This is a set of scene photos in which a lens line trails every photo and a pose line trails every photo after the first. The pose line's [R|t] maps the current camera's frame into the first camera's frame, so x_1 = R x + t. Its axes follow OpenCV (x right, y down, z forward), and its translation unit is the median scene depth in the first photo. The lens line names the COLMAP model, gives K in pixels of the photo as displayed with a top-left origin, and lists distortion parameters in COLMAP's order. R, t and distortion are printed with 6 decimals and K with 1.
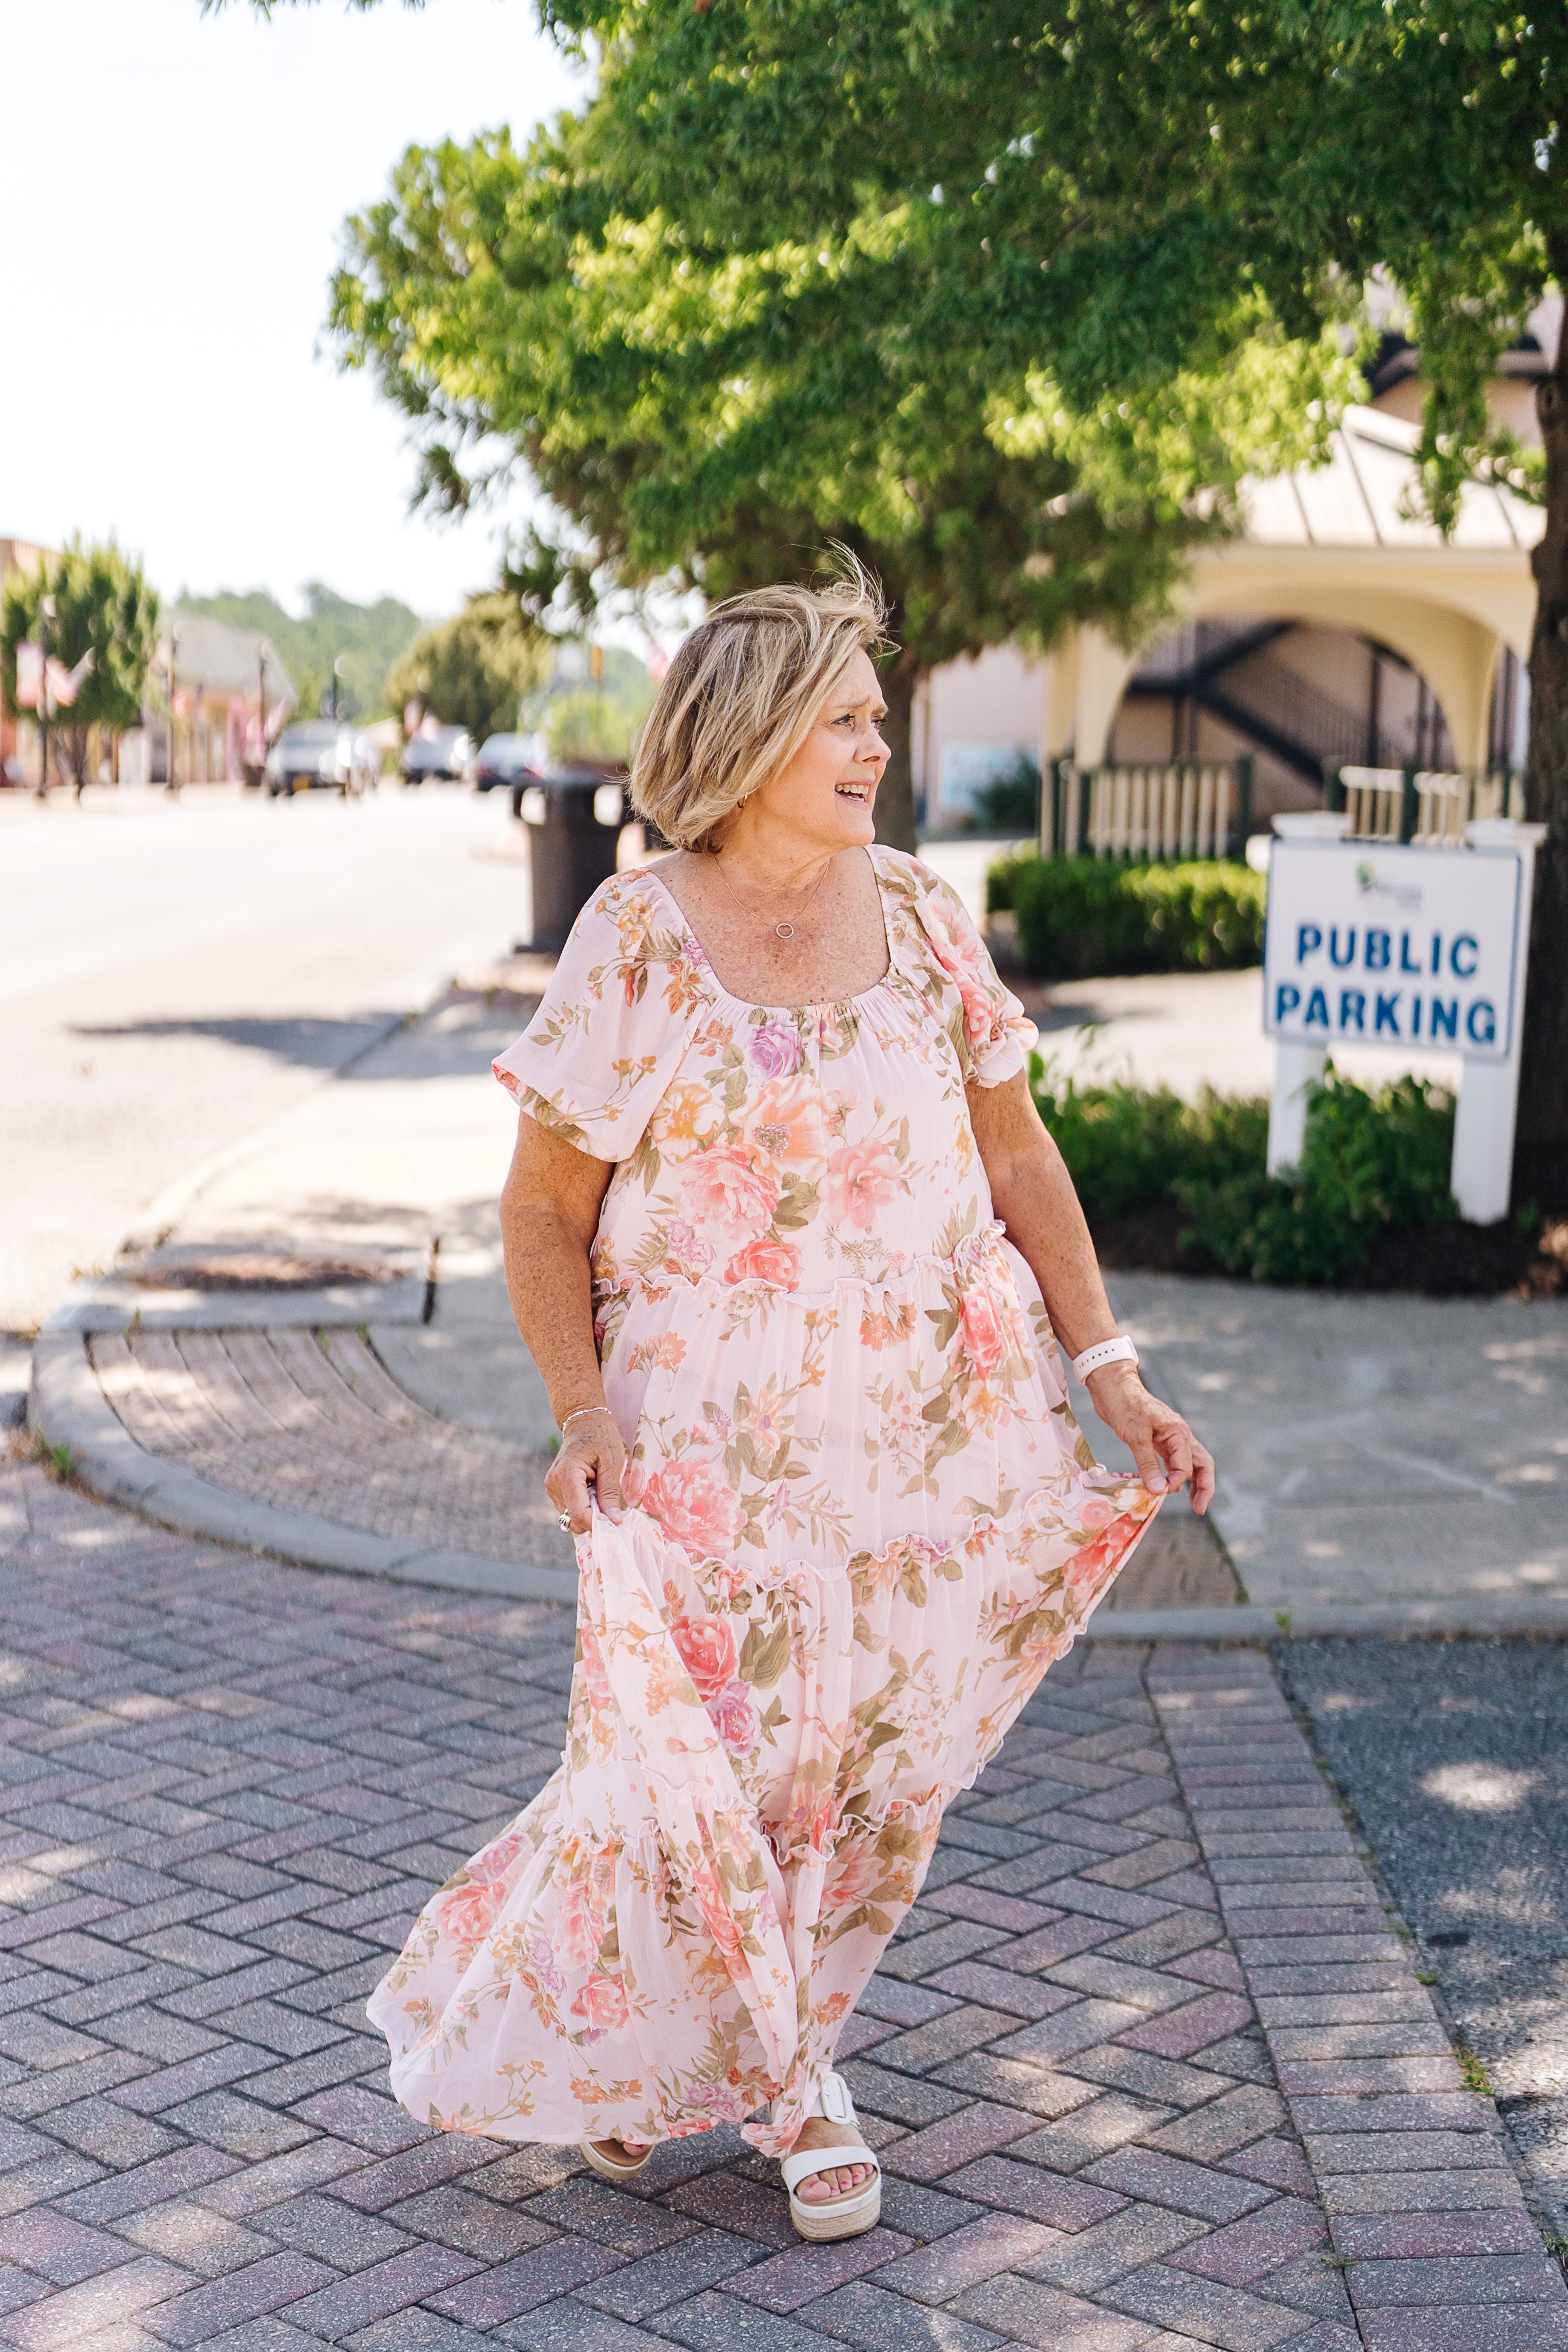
lens RADIAL K [[3111.4, 0, 779.1], [0, 3111.4, 1258.2], [0, 0, 1]] dist [0.007093, 0.056900]
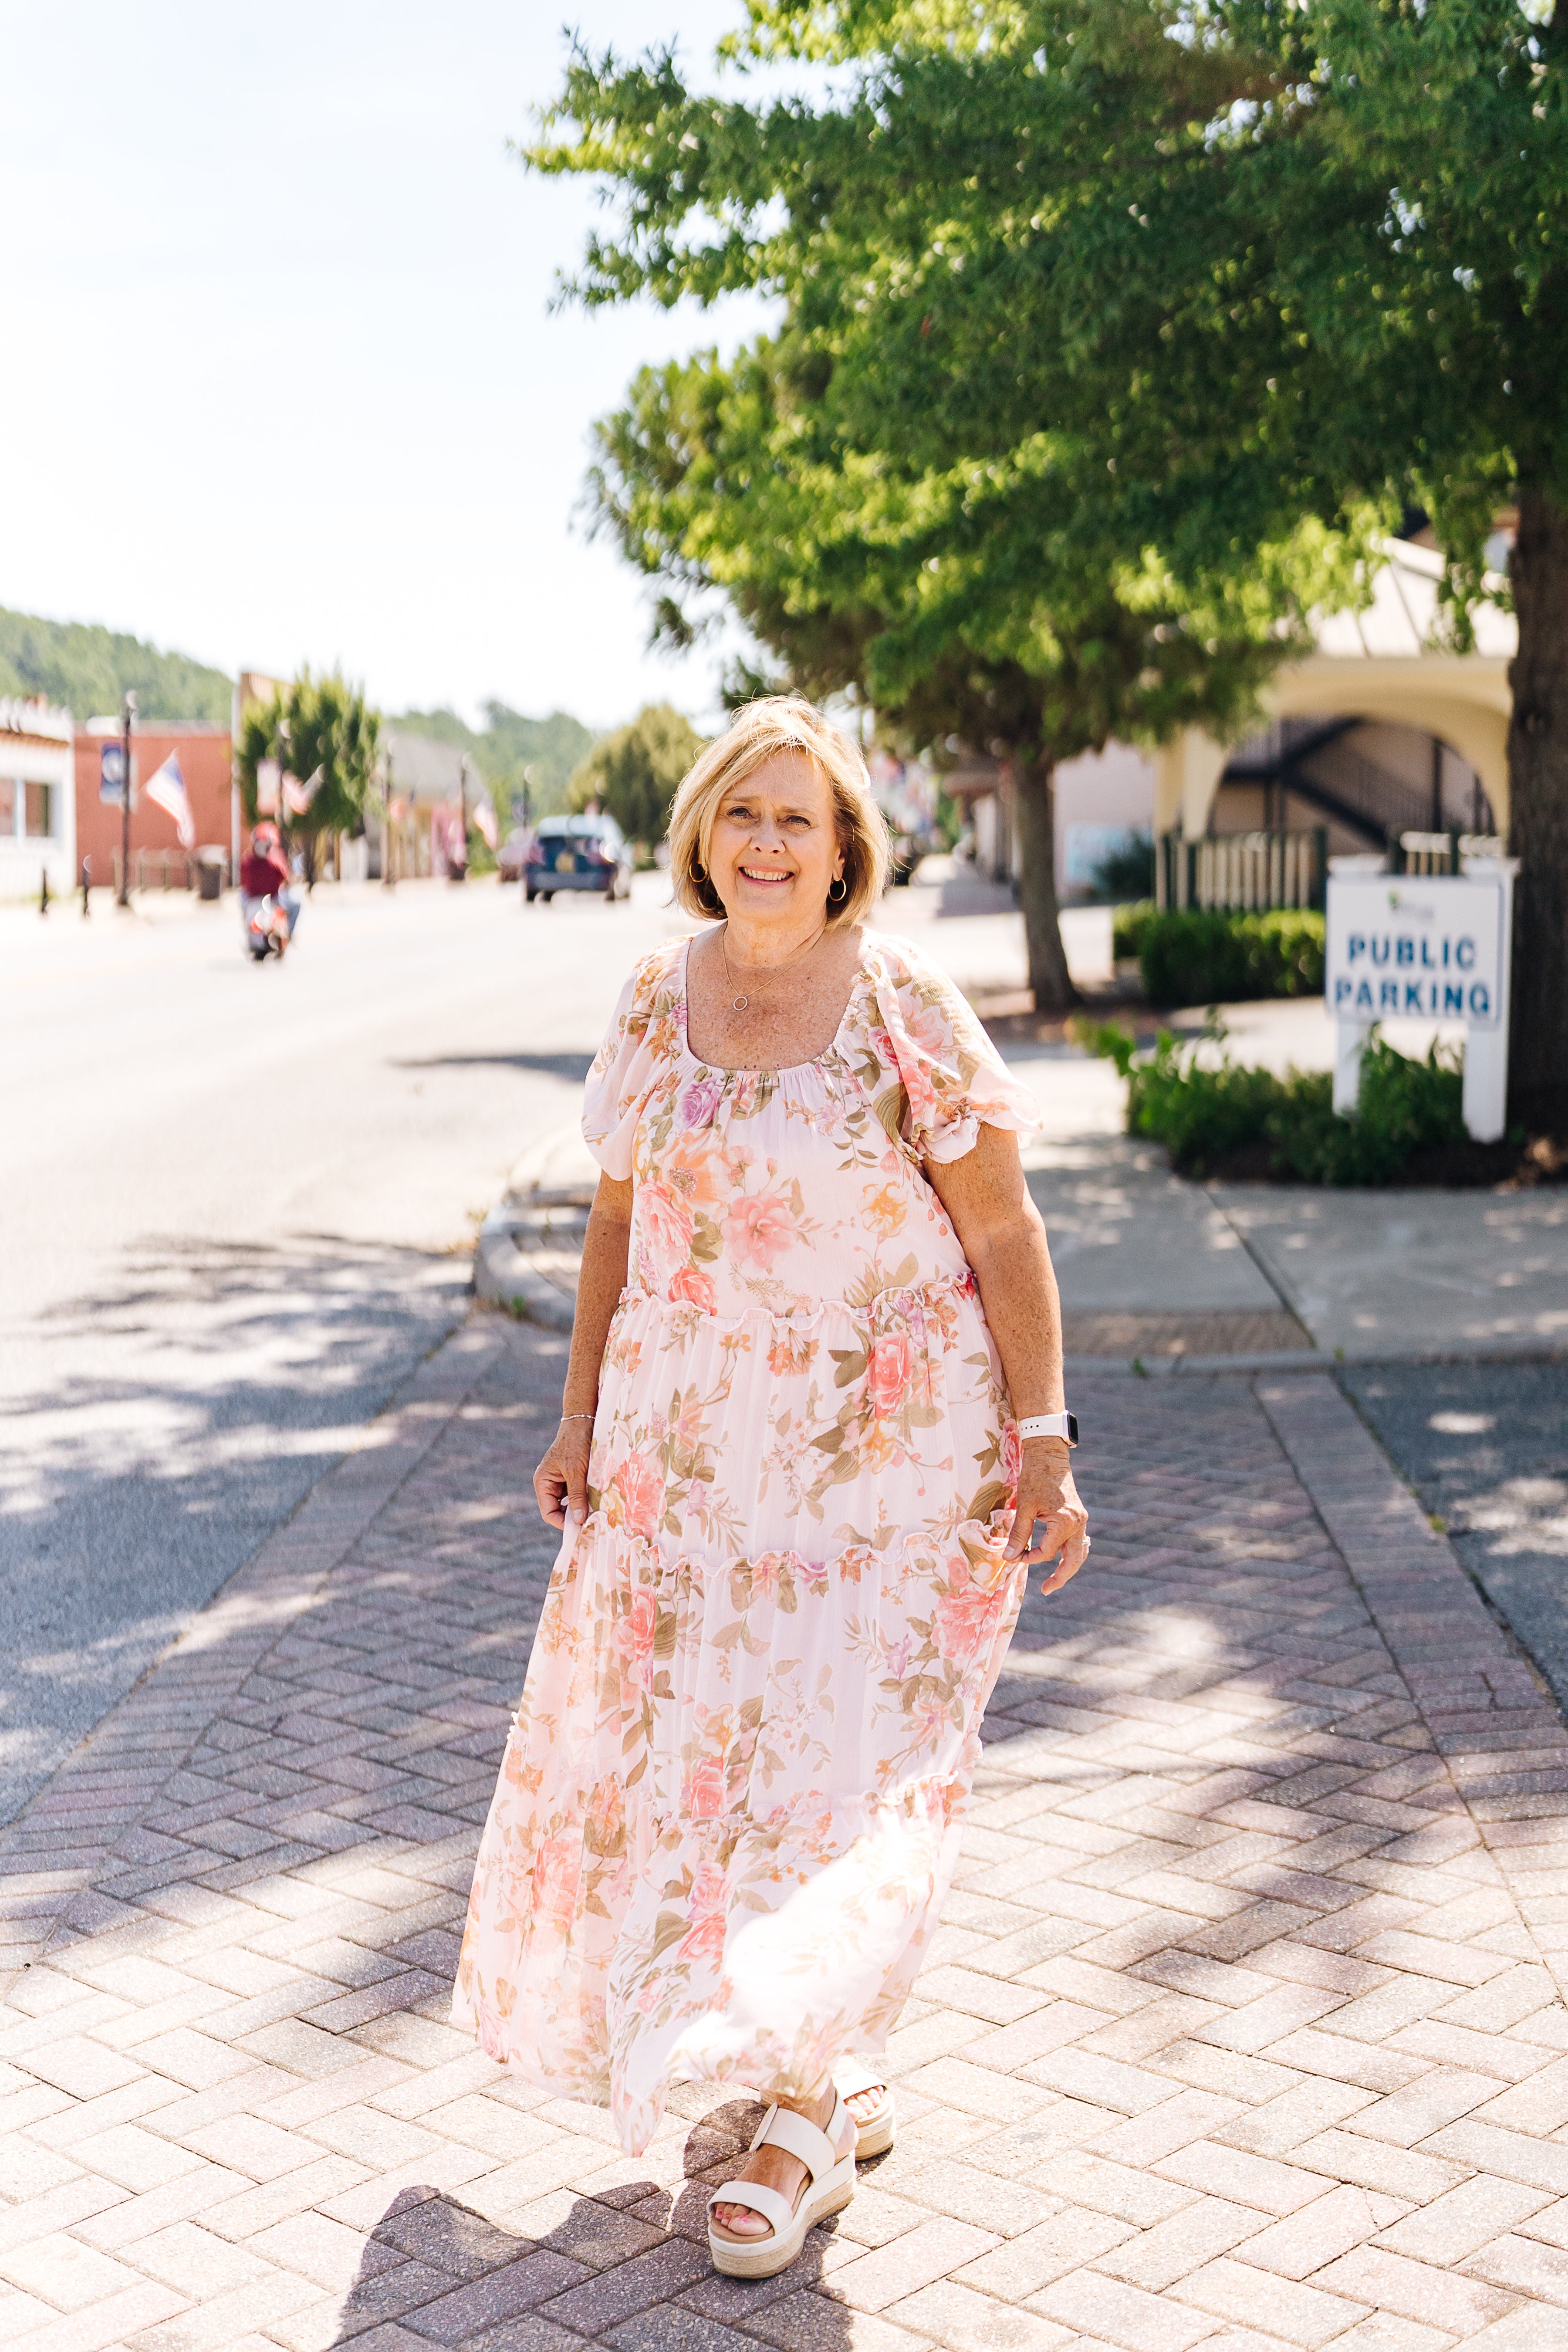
lens RADIAL K [[3118.8, 0, 862.7], [0, 3118.8, 1100.1], [0, 0, 1]] dist [0.013639, 0.026894]
pose [[0.999678, -0.024060, -0.008093, -0.027106], [0.023330, 0.996464, -0.080718, 0.047047], [0.010007, 0.080503, 0.996704, -0.251181]]
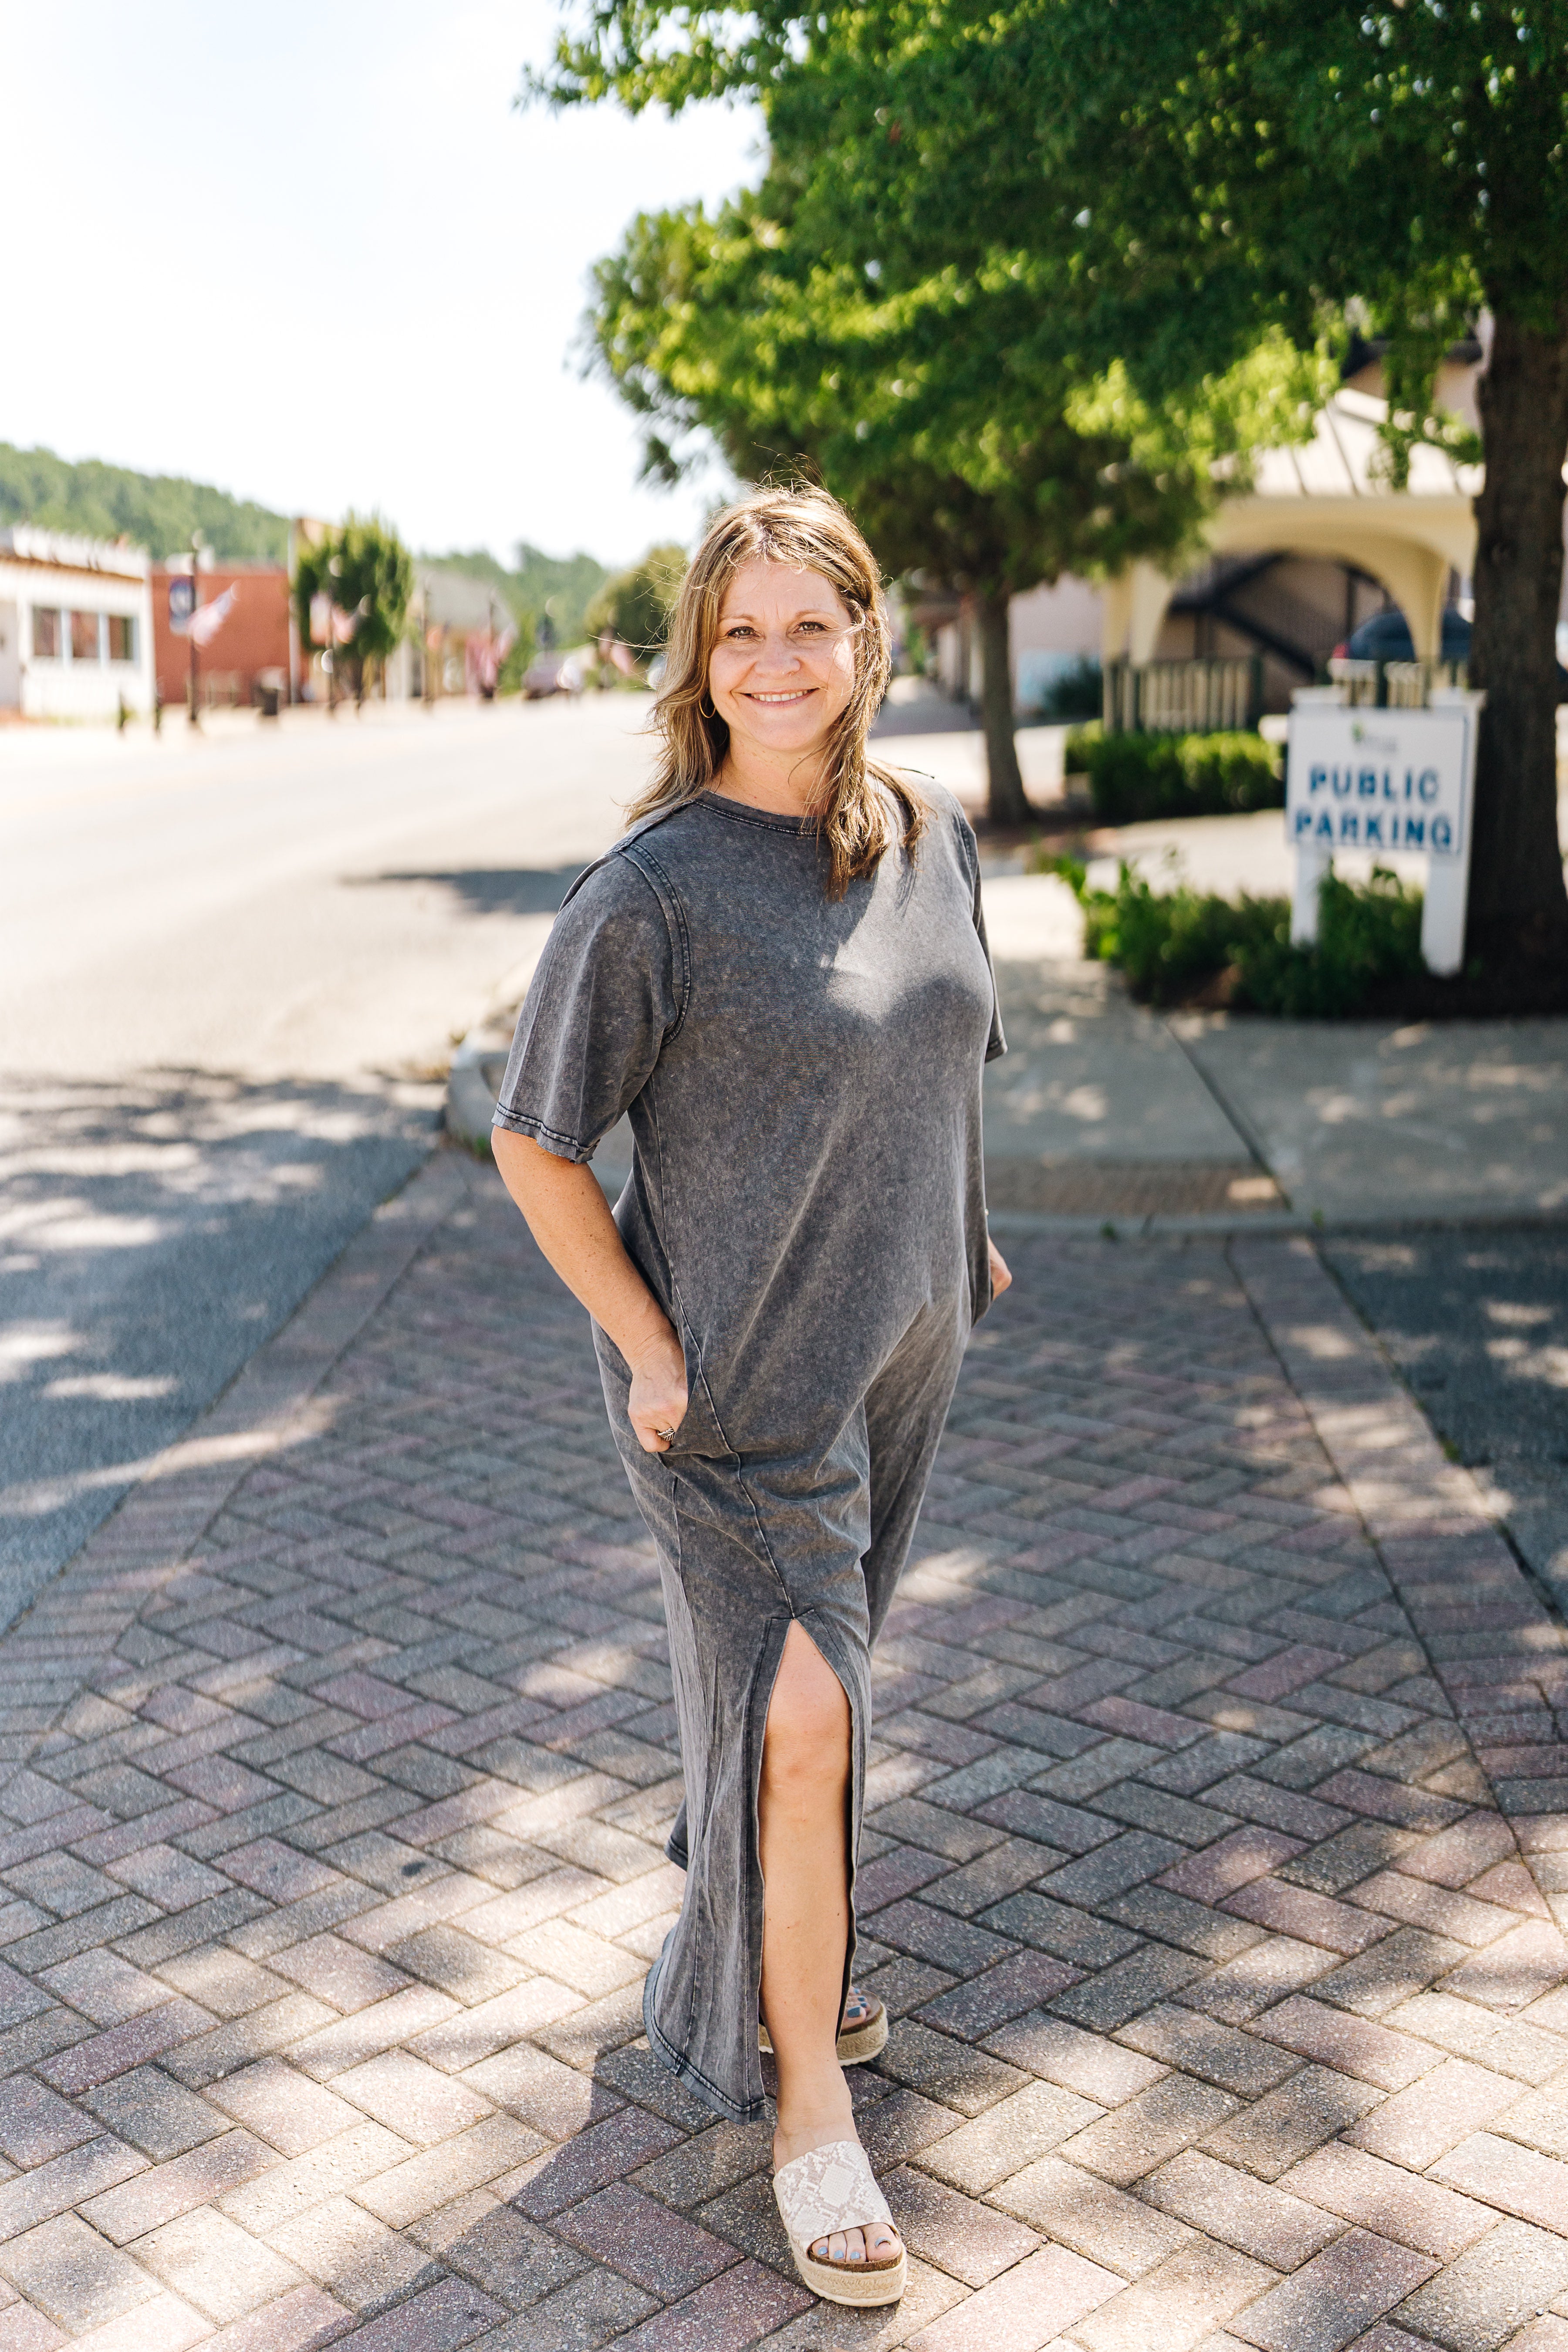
lens RADIAL K [[2491.8, 0, 792.9], [0, 2491.8, 1136.6], [0, 0, 1]] dist [-0.003260, 0.008823]
pose [[0.999318, -0.019791, -0.031160, -0.023434], [0.020556, 0.999491, 0.024402, 0.017823], [0.030661, -0.025026, 0.999216, -0.093744]]
